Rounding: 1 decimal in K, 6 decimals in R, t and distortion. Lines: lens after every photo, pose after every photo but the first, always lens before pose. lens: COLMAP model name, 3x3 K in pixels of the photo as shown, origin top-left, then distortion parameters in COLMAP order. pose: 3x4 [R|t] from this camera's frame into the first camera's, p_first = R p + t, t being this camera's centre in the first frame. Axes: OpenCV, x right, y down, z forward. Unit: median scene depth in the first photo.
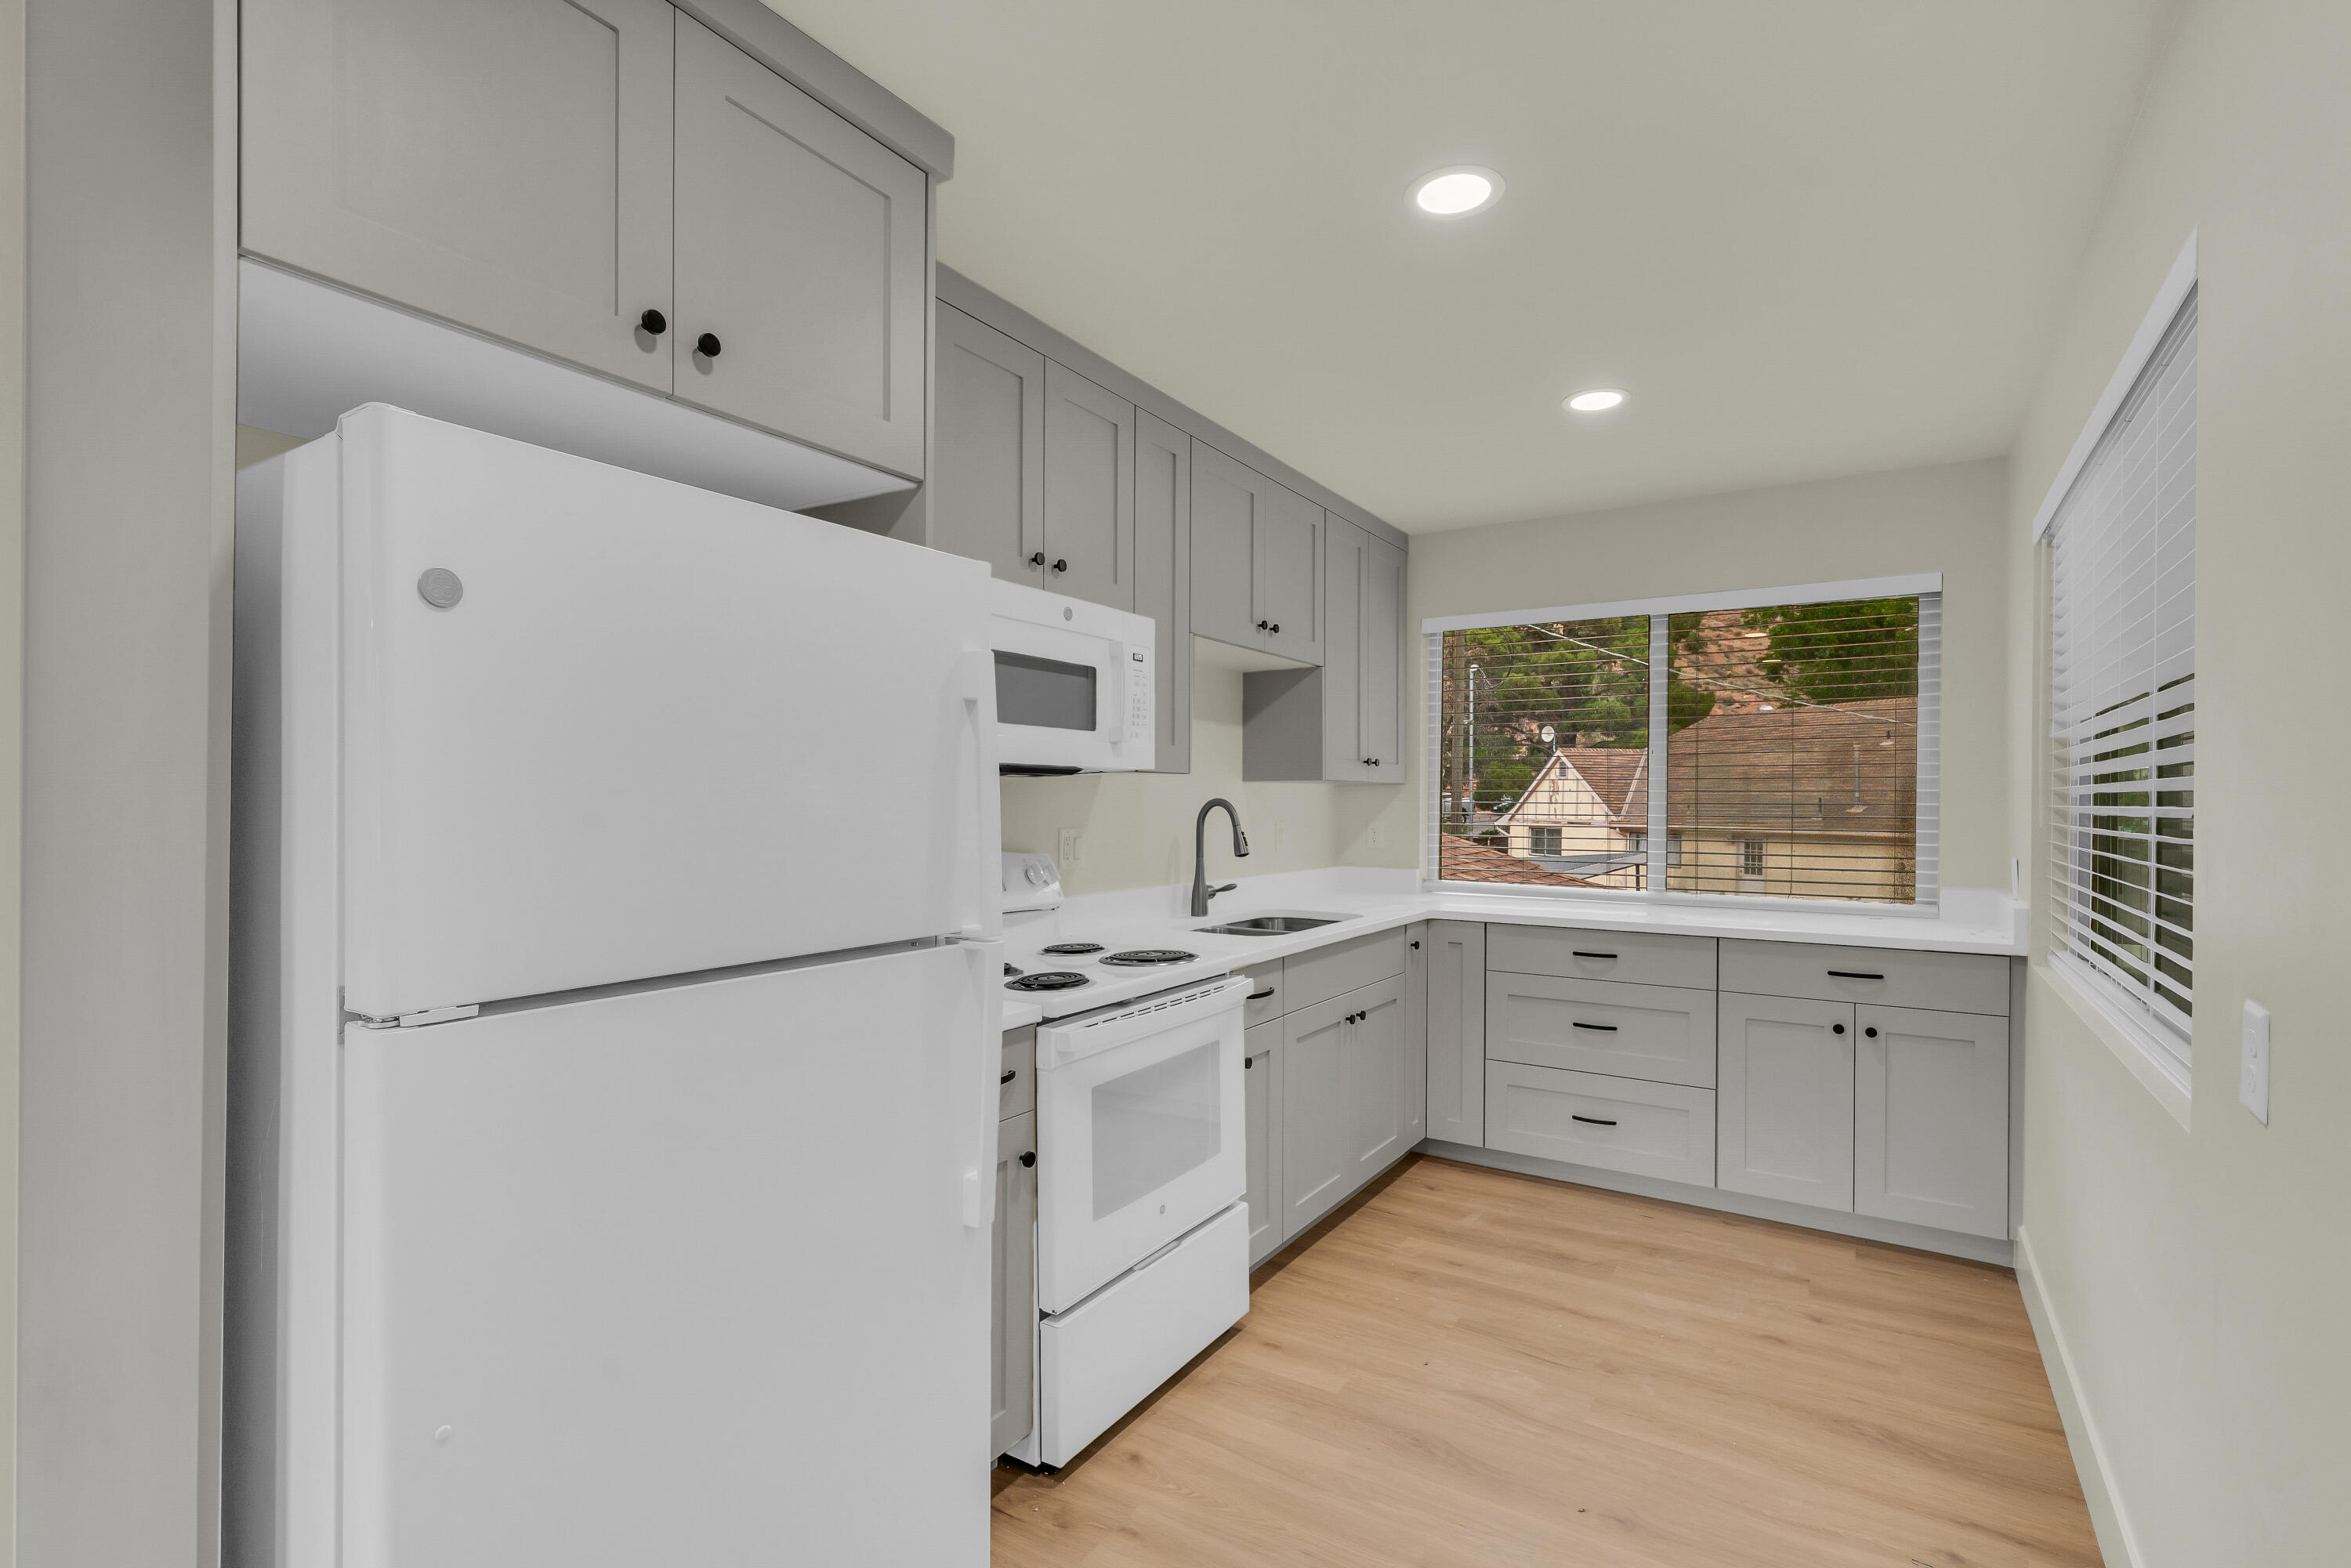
lens RADIAL K [[1076.9, 0, 1175.2], [0, 1076.9, 799.1], [0, 0, 1]] dist [-0.001664, 0.004350]
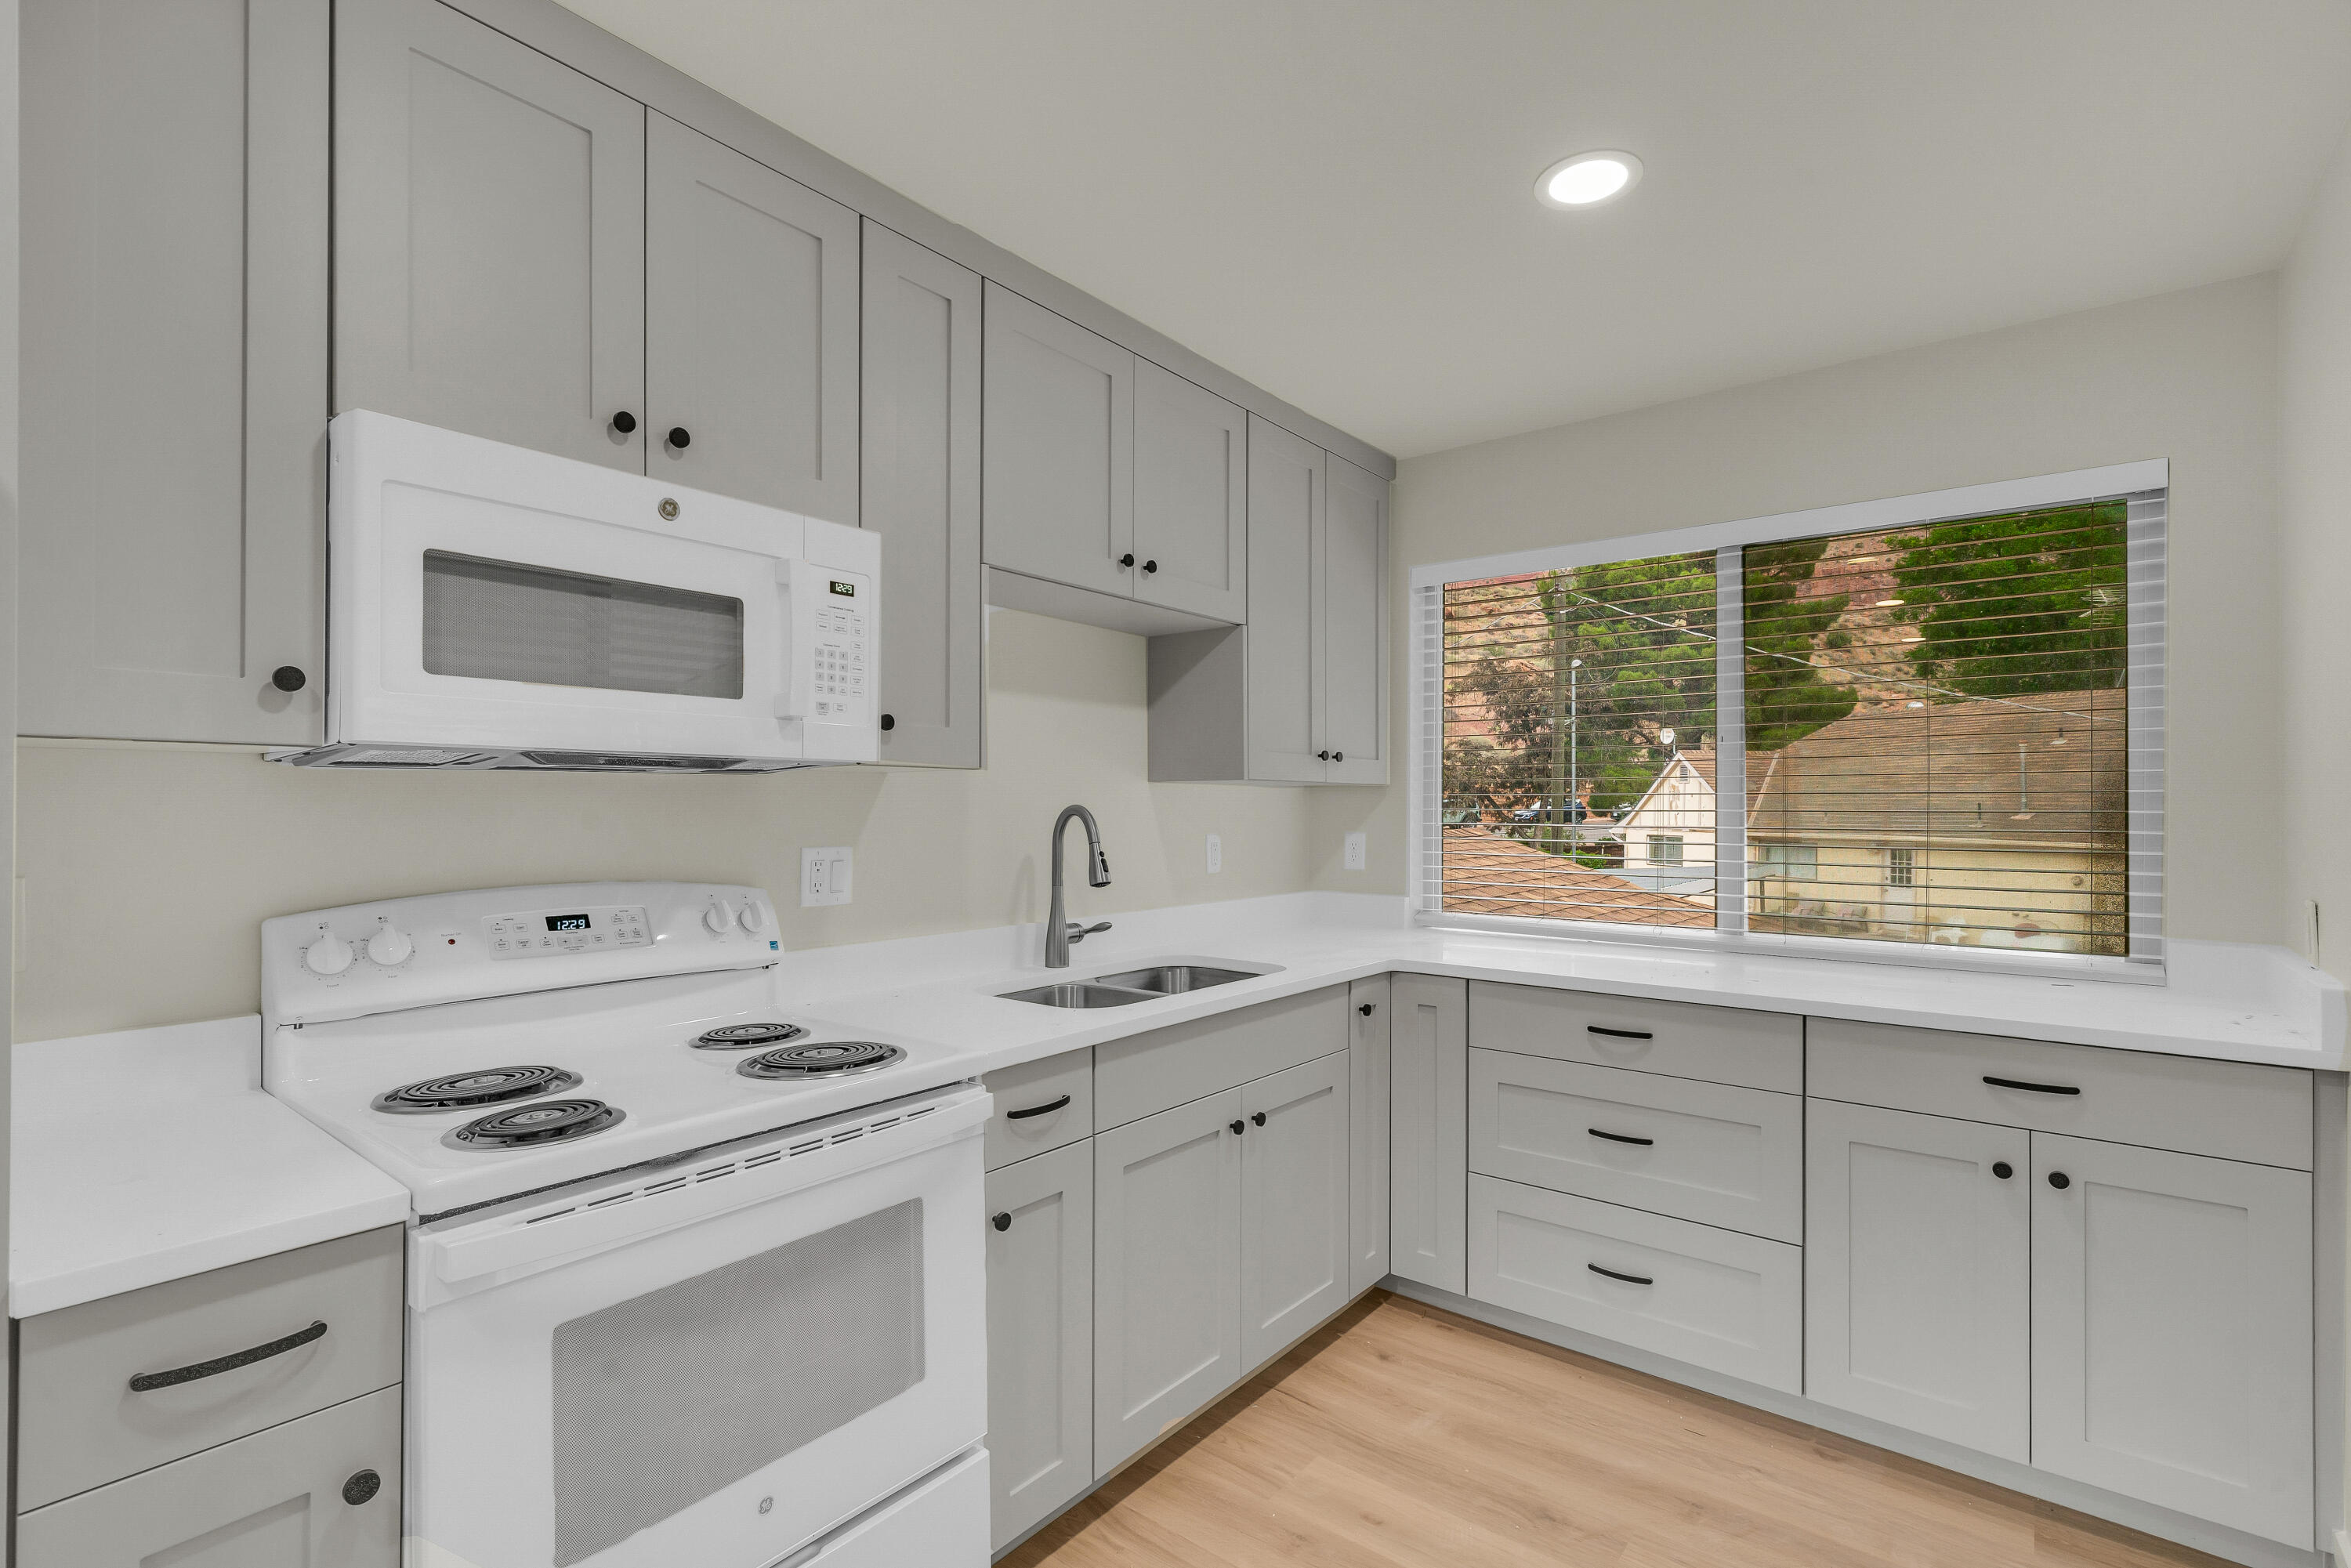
lens RADIAL K [[1076.9, 0, 1175.2], [0, 1076.9, 799.1], [0, 0, 1]] dist [-0.001664, 0.004350]
pose [[0.994767, -0.002379, -0.102142, 0.173348], [0.001727, 0.999978, -0.006477, 0.000300], [0.102155, 0.006267, 0.994749, 0.279380]]
